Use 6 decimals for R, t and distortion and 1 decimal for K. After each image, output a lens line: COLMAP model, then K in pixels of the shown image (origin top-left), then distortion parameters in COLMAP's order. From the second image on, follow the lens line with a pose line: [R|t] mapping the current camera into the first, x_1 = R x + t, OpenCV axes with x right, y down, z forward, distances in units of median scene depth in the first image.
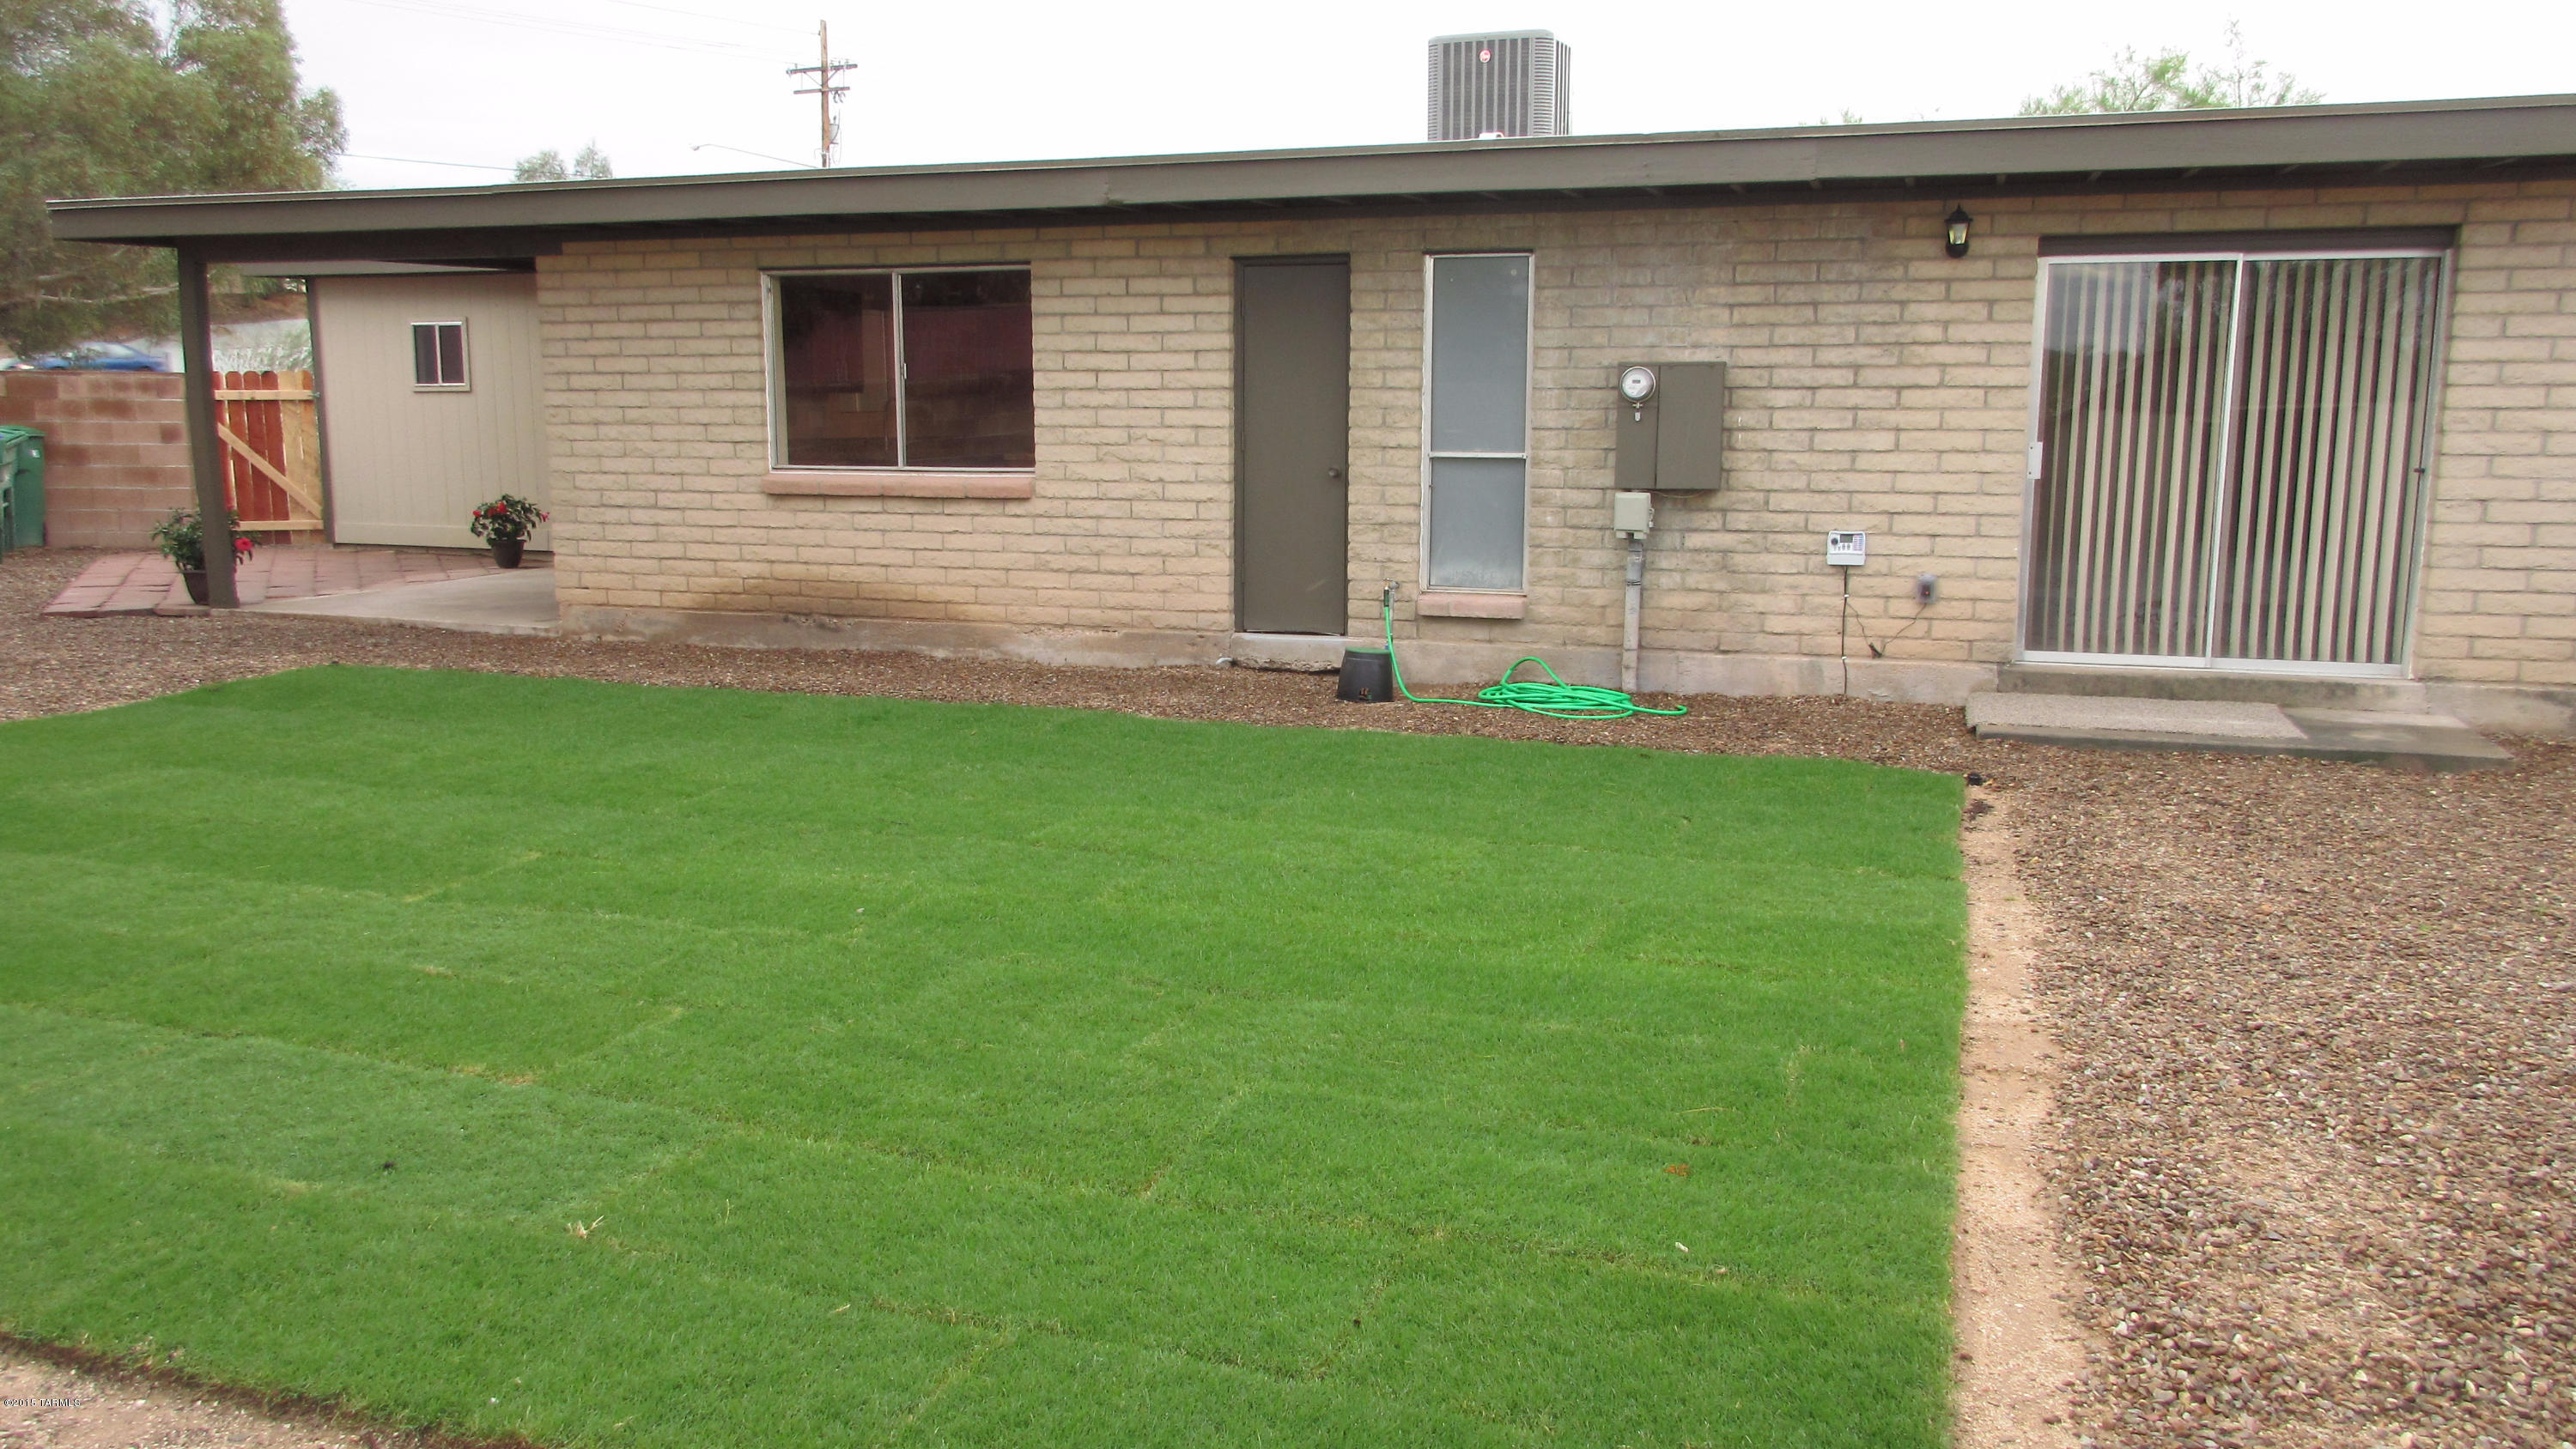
lens RADIAL K [[1941.0, 0, 1288.1], [0, 1941.0, 720.5], [0, 0, 1]] dist [0.023852, -0.007715]
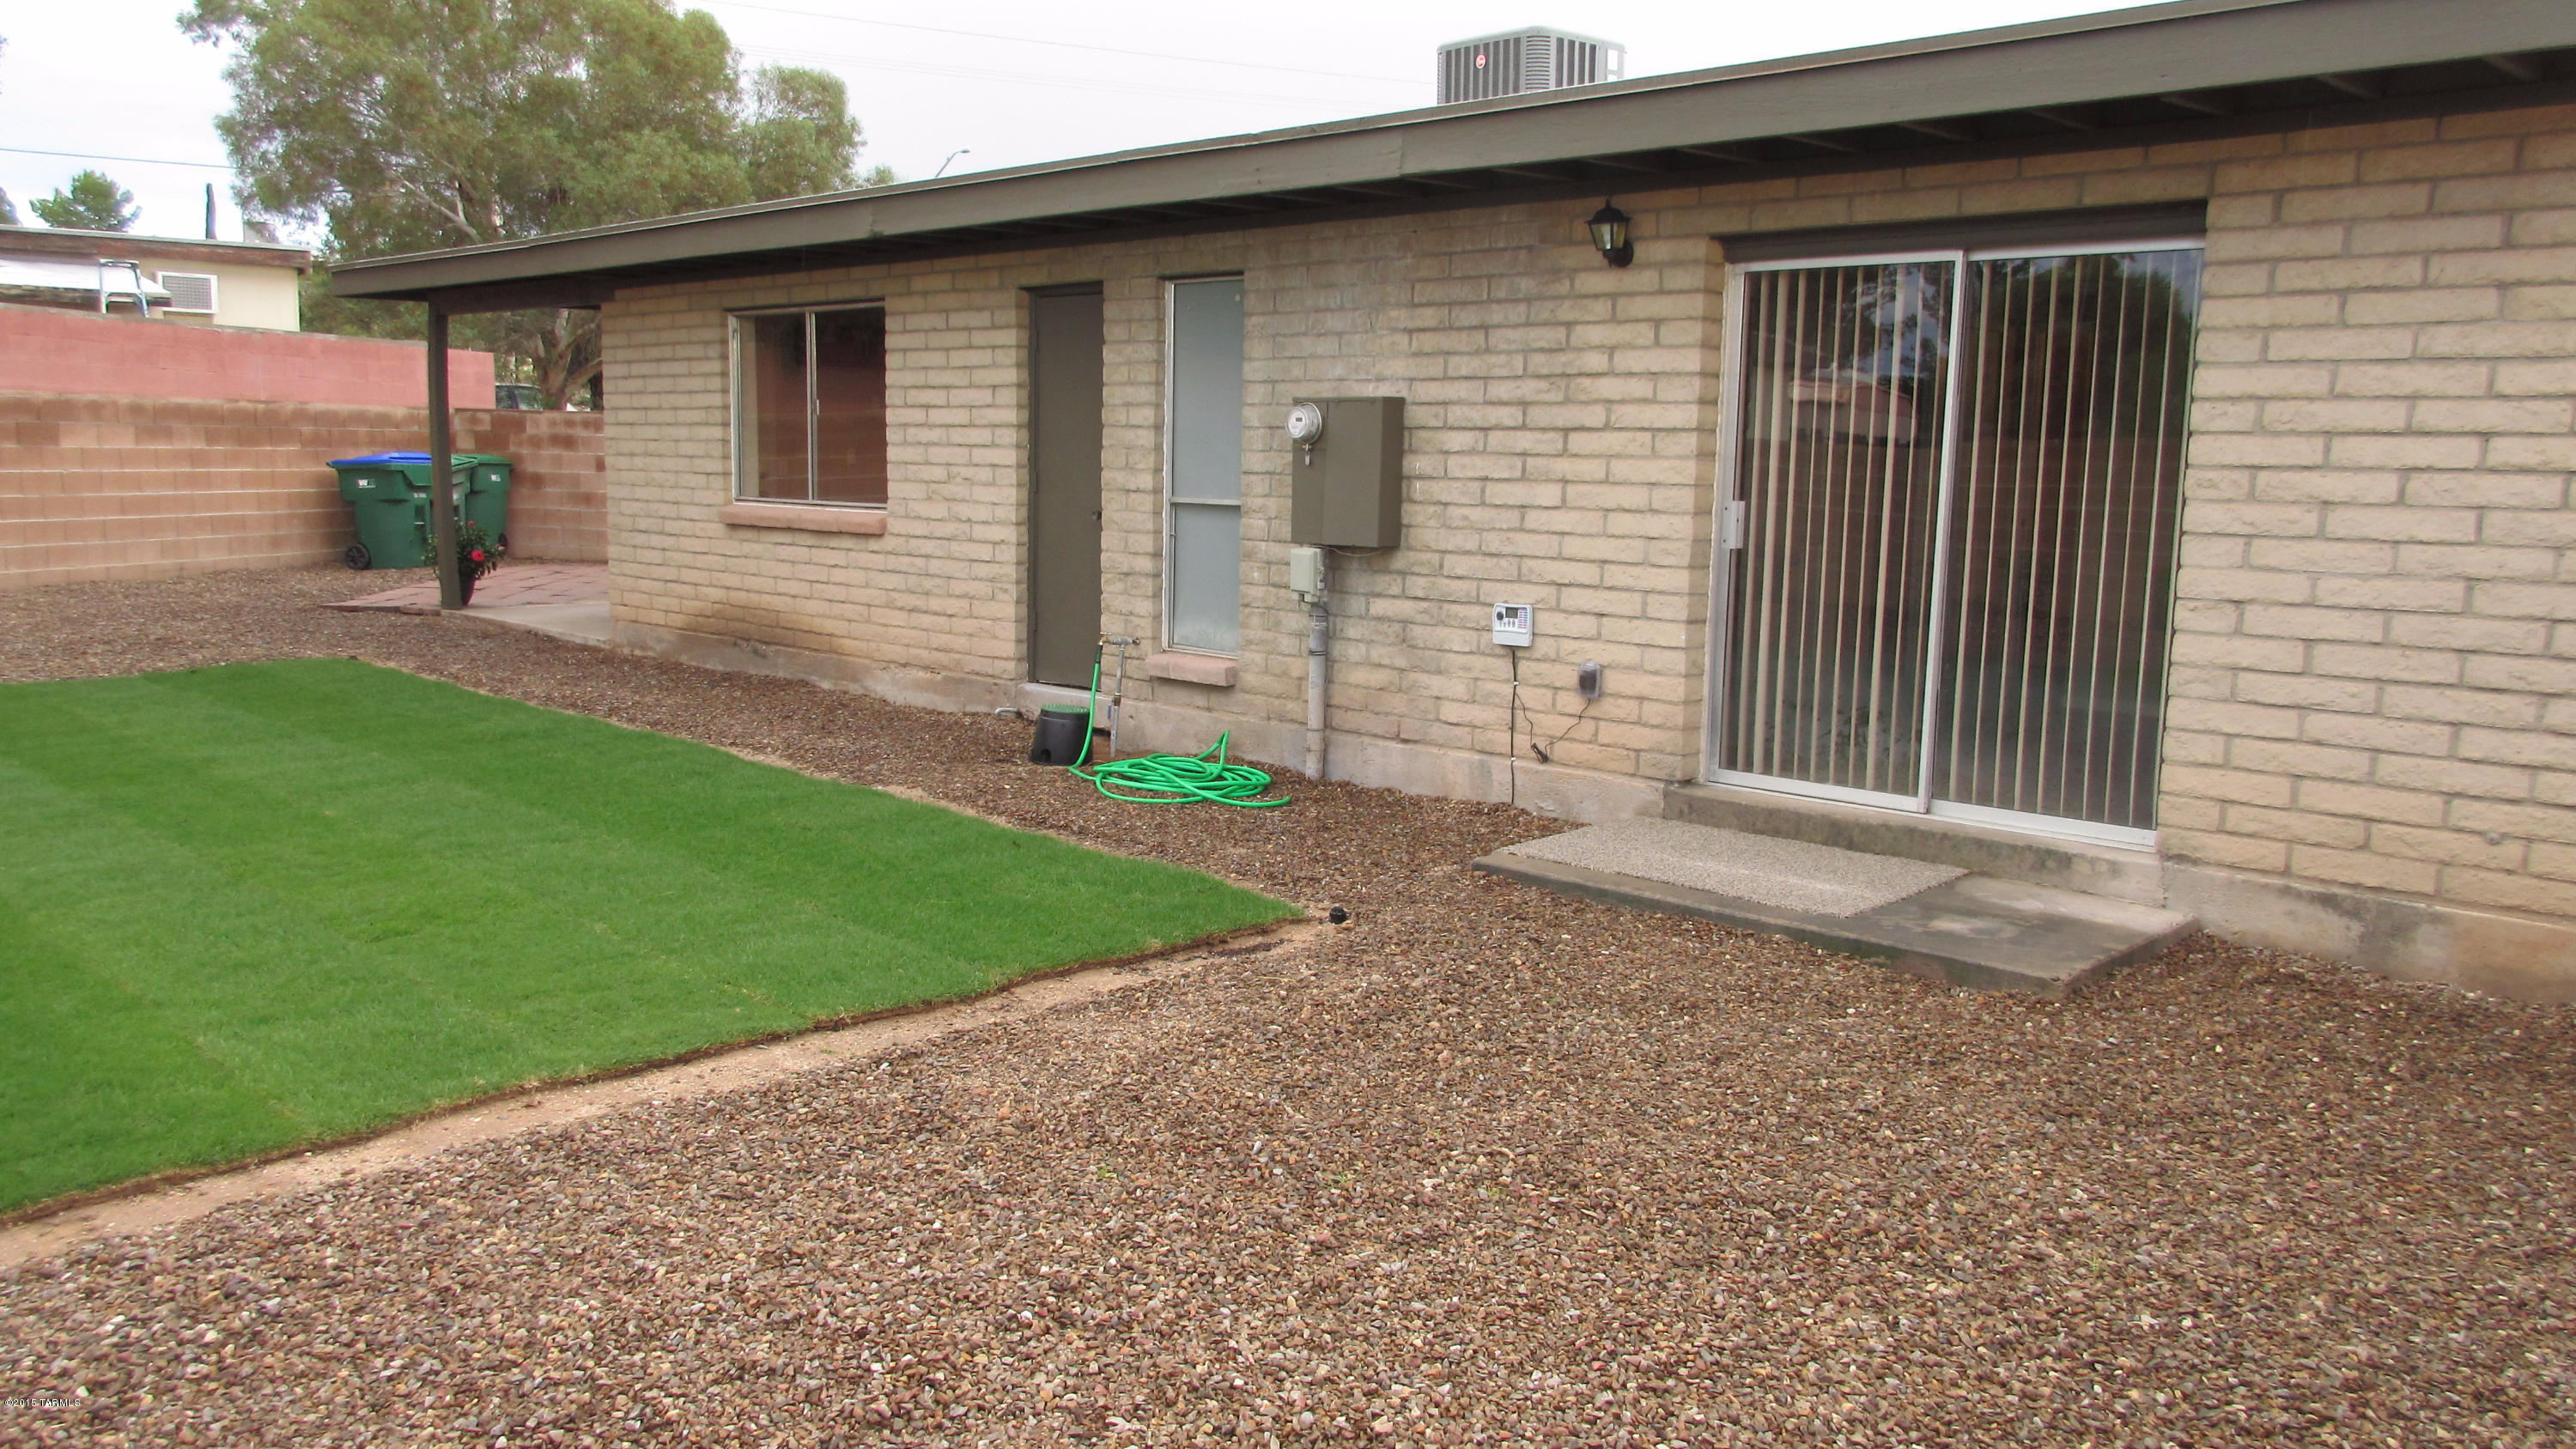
lens RADIAL K [[1941.0, 0, 1282.6], [0, 1941.0, 715.0], [0, 0, 1]] dist [0.023852, -0.007715]
pose [[0.895922, 0.074064, -0.437994, 0.548408], [-0.087545, 0.996104, -0.010635, -0.033249], [0.435499, 0.047872, 0.898915, 0.222791]]
